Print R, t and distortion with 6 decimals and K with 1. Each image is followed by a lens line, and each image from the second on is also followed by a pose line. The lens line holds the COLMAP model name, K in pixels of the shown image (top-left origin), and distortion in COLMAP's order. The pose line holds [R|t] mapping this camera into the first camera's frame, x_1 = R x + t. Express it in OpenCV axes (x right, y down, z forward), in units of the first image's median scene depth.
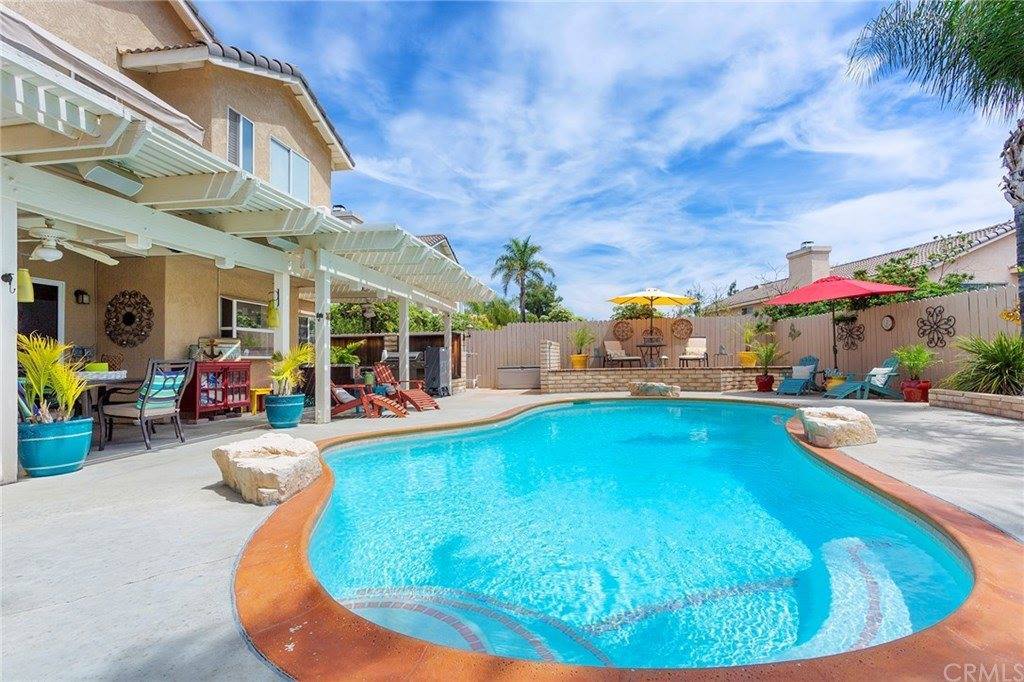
lens RADIAL K [[510.4, 0, 517.9], [0, 510.4, 356.2], [0, 0, 1]] dist [0.059200, -0.030779]
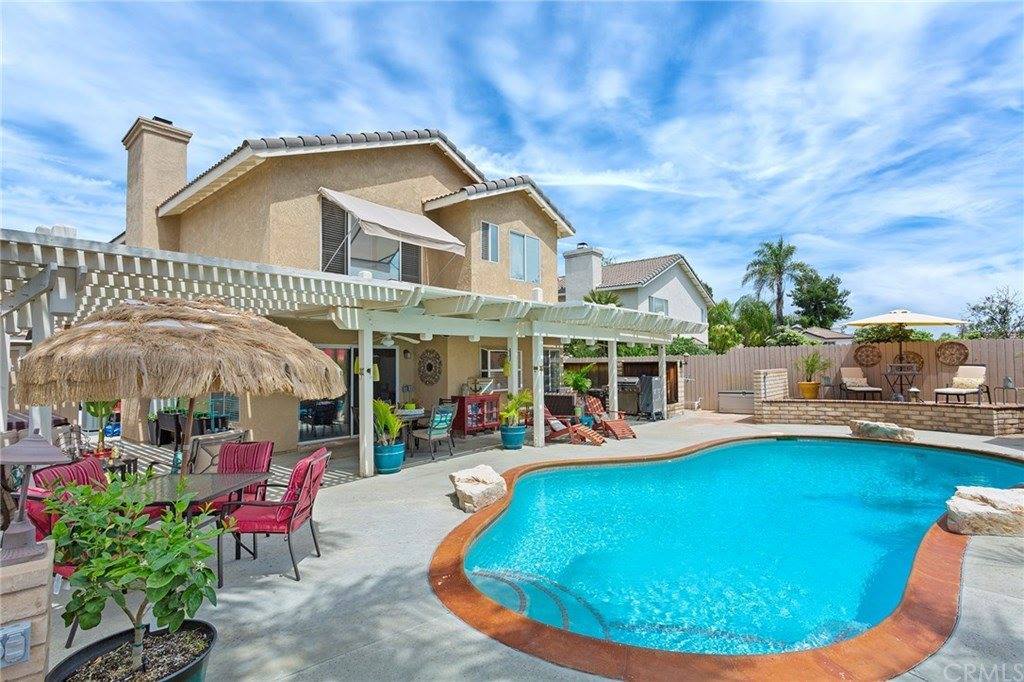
lens RADIAL K [[492.1, 0, 513.6], [0, 492.1, 344.7], [0, 0, 1]] dist [0.011193, 0.000407]
pose [[0.862765, -0.018549, -0.505265, 0.103321], [0.008091, 0.999705, -0.022884, -0.051192], [0.505541, 0.015656, 0.862661, -0.066820]]
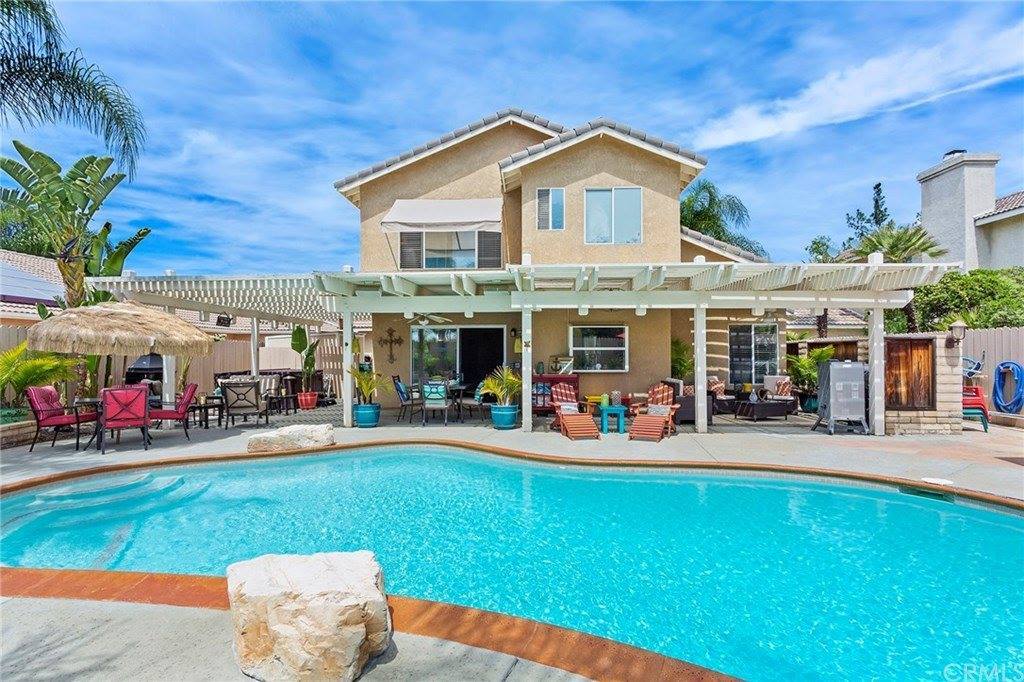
lens RADIAL K [[492.1, 0, 513.6], [0, 492.1, 344.7], [0, 0, 1]] dist [0.011193, 0.000407]
pose [[0.127650, -0.005611, -0.991803, 0.357122], [0.010790, 0.999933, -0.004269, -0.033123], [0.991761, -0.010157, 0.127702, 0.388547]]
